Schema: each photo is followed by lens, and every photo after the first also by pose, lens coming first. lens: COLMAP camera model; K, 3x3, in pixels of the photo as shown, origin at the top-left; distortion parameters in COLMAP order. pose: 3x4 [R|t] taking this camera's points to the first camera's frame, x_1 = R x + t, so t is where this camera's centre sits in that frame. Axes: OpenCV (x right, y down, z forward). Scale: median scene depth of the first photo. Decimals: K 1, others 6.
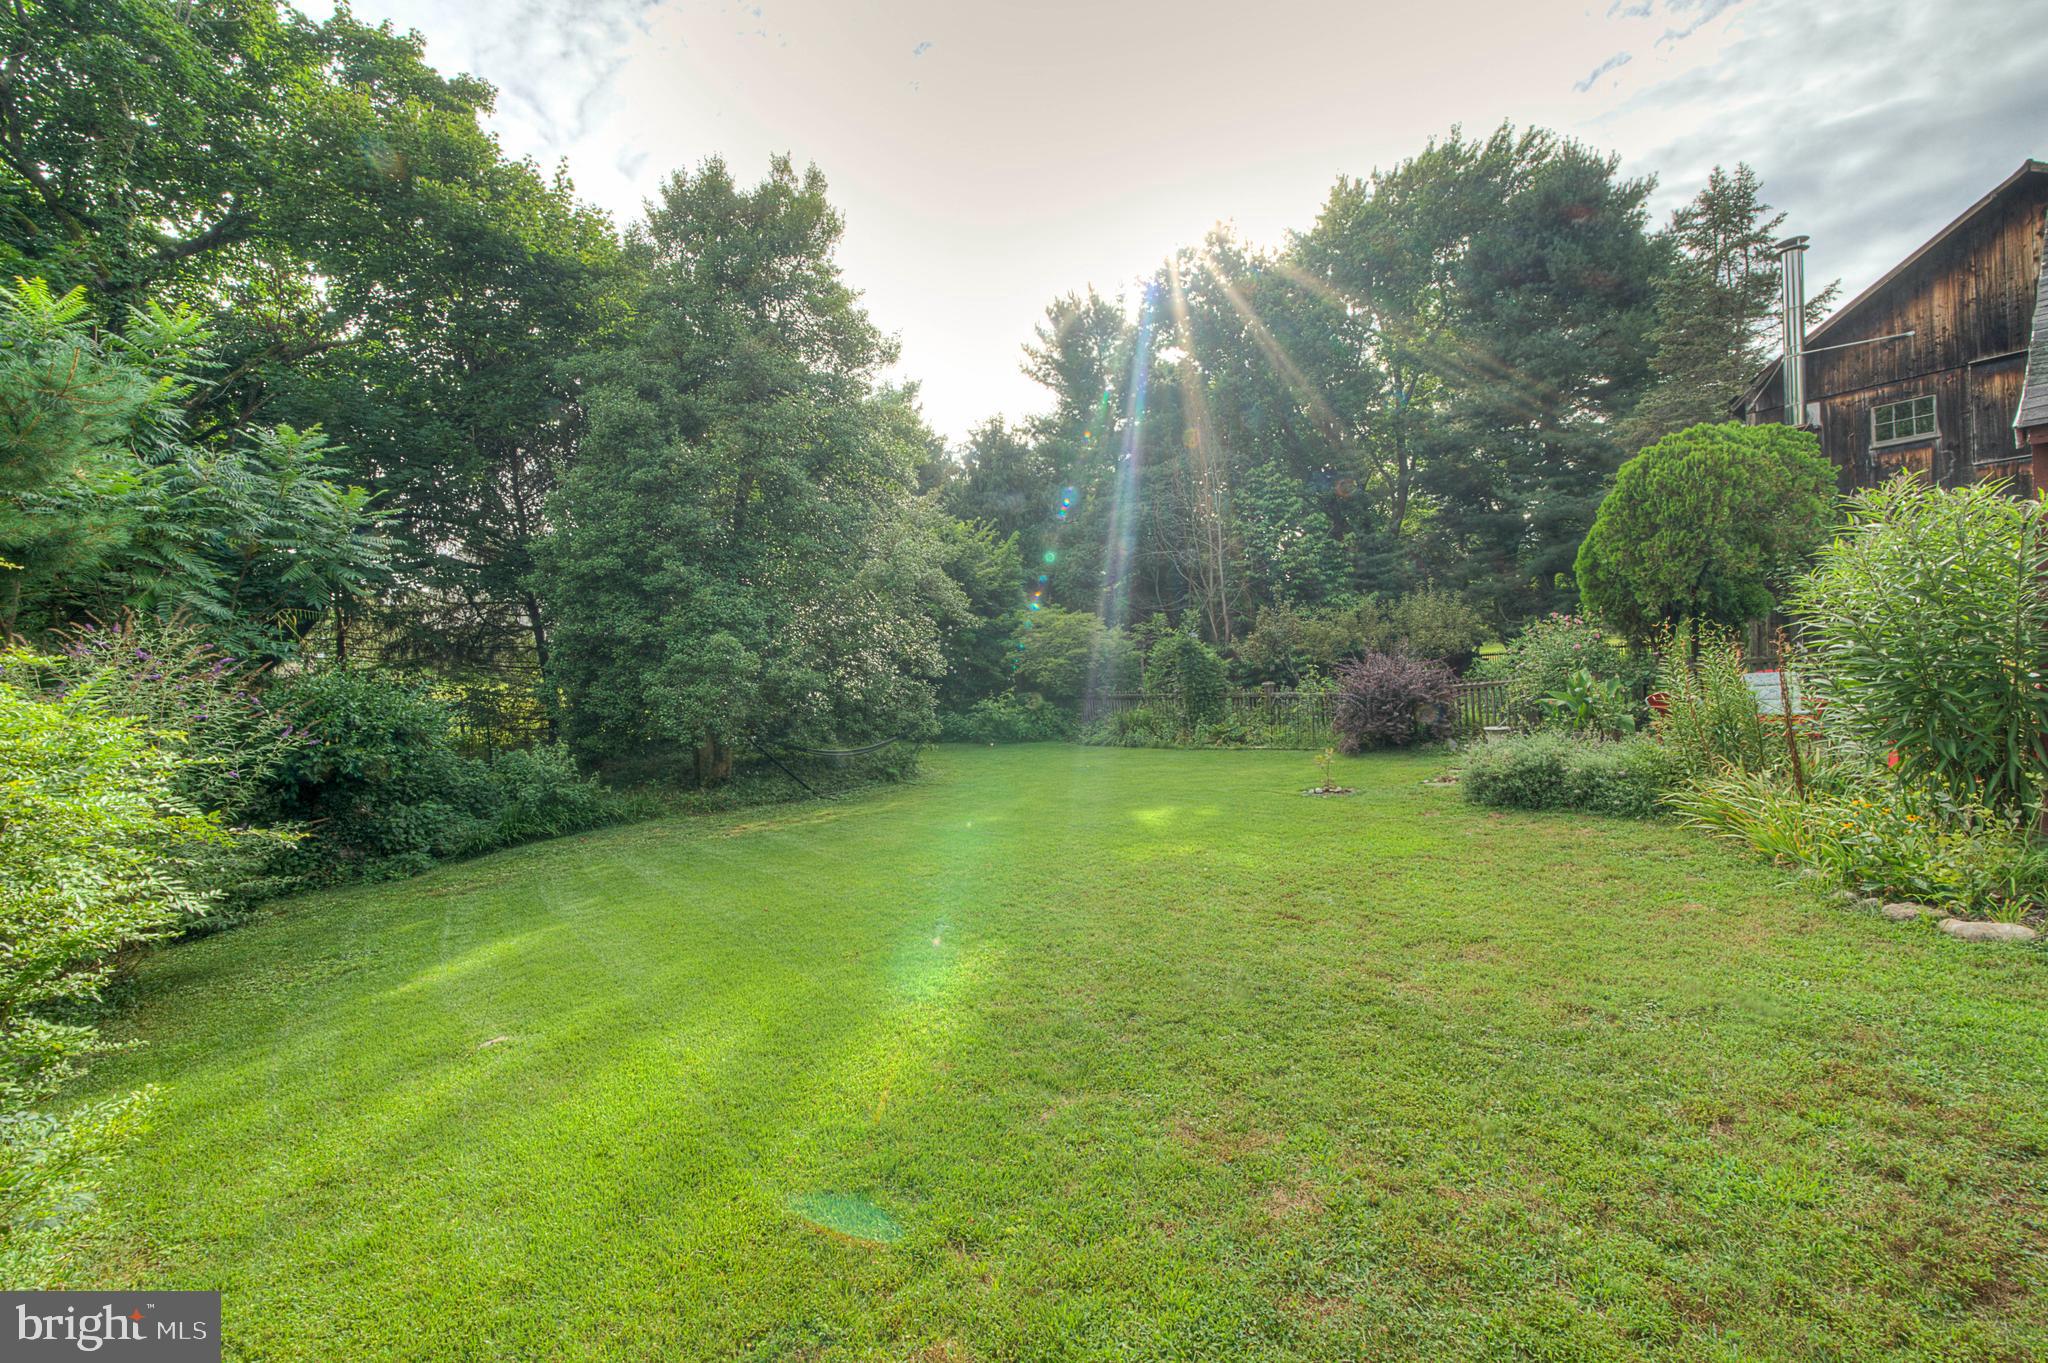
lens RADIAL K [[821.1, 0, 1021.5], [0, 821.1, 702.1], [0, 0, 1]] dist [-0.018383, -0.000080]
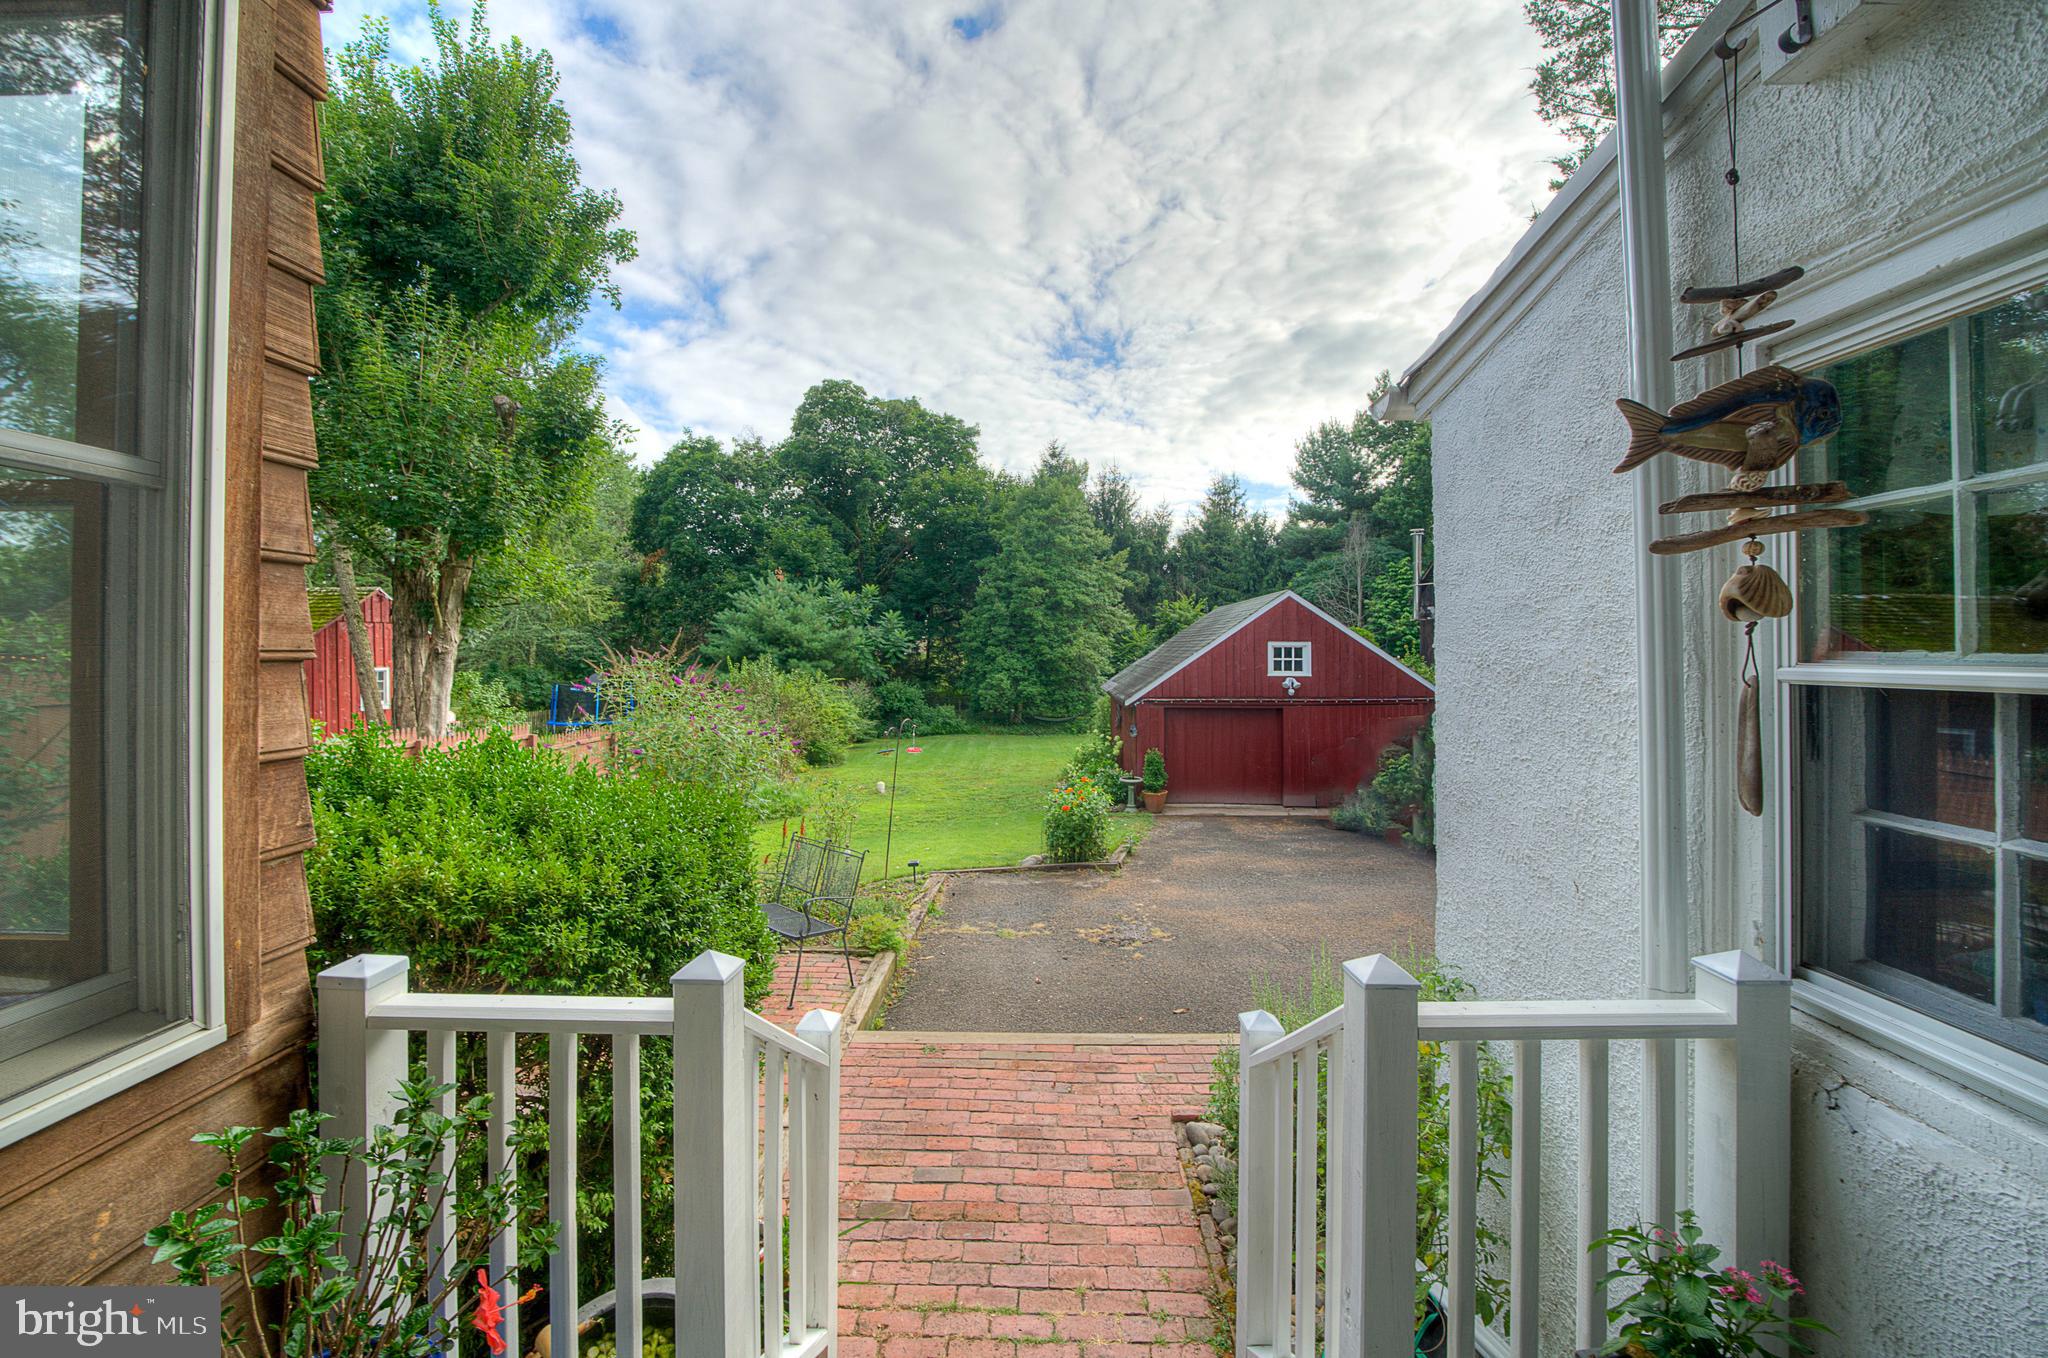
lens RADIAL K [[767.8, 0, 1016.5], [0, 767.8, 648.2], [0, 0, 1]] dist [-0.000509, -0.000028]
pose [[0.803587, 0.067879, -0.591304, 1.185037], [-0.076976, 0.996984, 0.009838, -0.189080], [0.590189, 0.037611, 0.806389, -1.079993]]
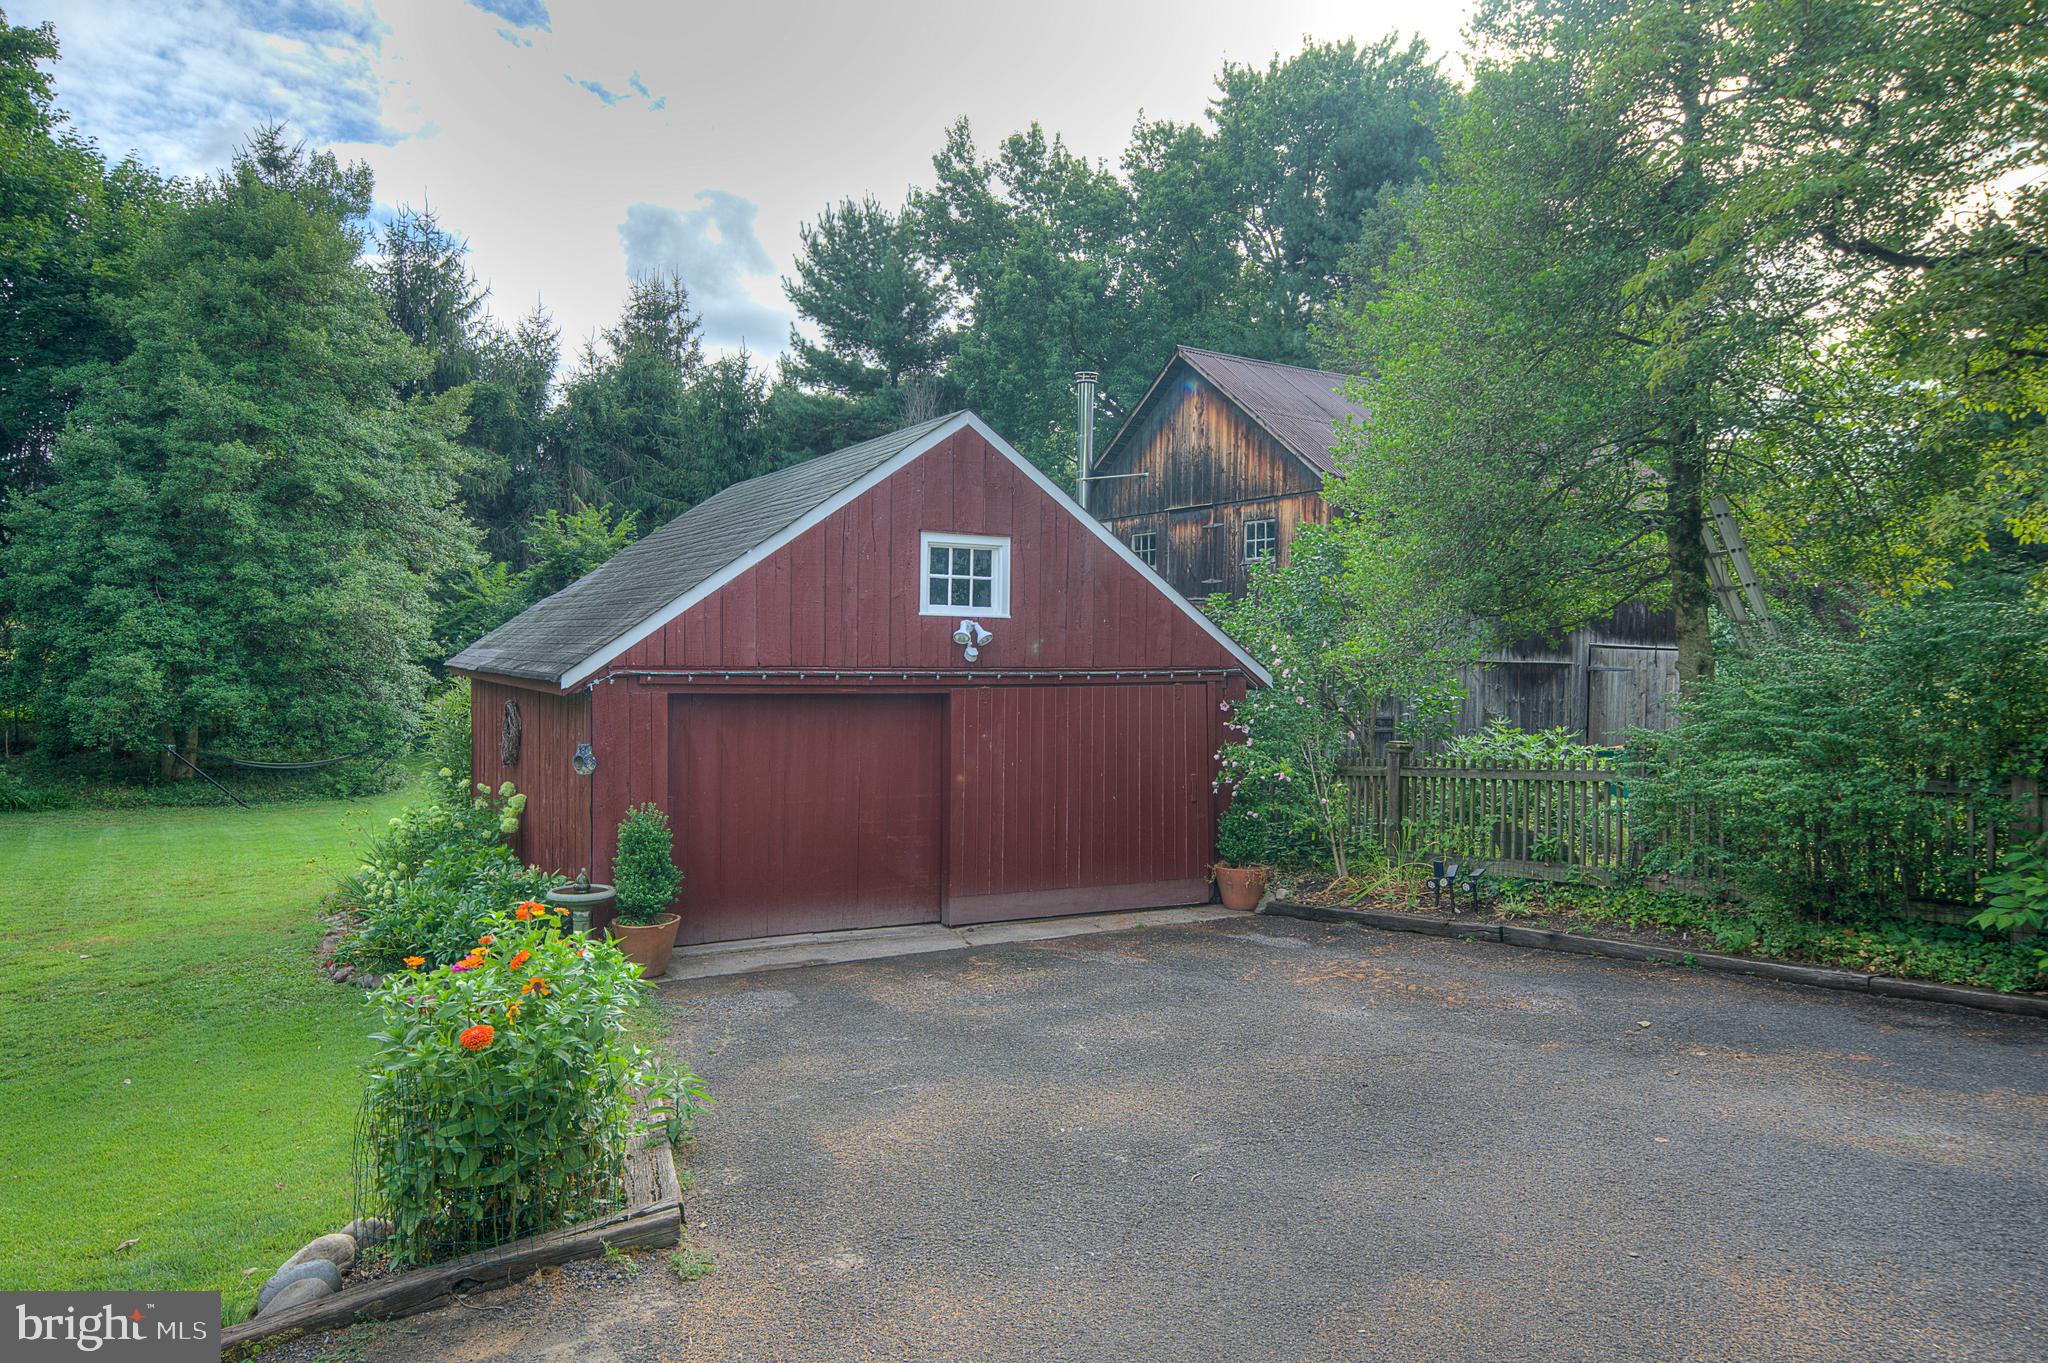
lens RADIAL K [[1371.7, 0, 1017.2], [0, 1371.7, 695.2], [0, 0, 1]] dist [0.031676, -0.000192]
pose [[0.992941, 0.084277, -0.083463, 0.951772], [-0.084343, 0.996433, 0.002745, -0.125535], [0.083396, 0.004313, 0.996507, -0.775491]]
